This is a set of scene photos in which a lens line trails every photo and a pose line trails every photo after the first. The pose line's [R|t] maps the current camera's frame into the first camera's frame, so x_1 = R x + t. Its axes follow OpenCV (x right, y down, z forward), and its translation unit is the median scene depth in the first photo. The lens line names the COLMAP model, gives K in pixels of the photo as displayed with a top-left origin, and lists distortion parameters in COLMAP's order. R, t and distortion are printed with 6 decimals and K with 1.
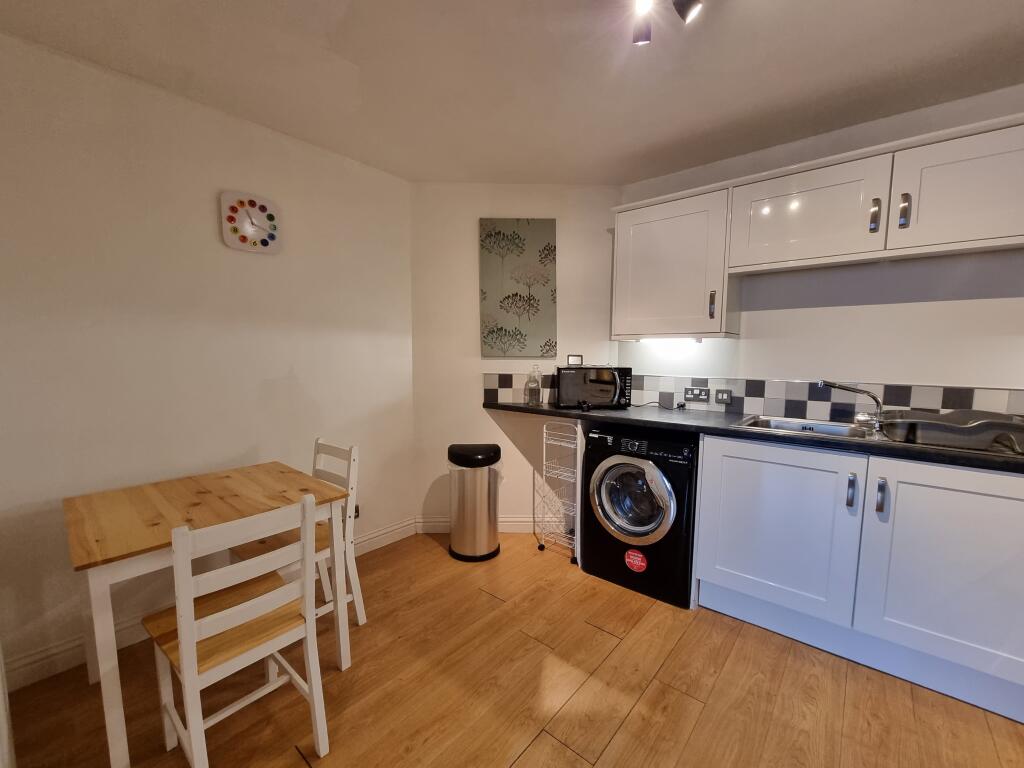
lens RADIAL K [[420.4, 0, 512.7], [0, 420.4, 385.0], [0, 0, 1]] dist [0.003072, -0.000225]
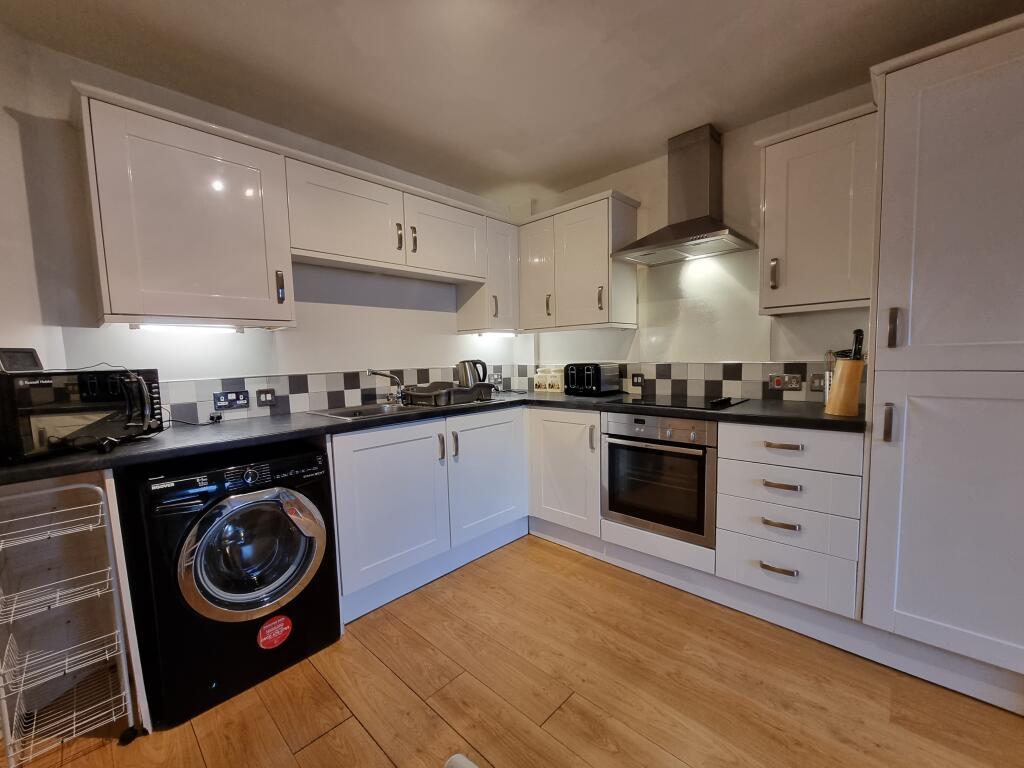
lens RADIAL K [[420.4, 0, 511.8], [0, 420.4, 388.3], [0, 0, 1]] dist [0.003072, -0.000225]
pose [[0.069912, -0.088825, 0.993591, -0.352852], [0.099366, 0.991694, 0.081664, -0.012613], [-0.992592, 0.093019, 0.078157, 0.500410]]
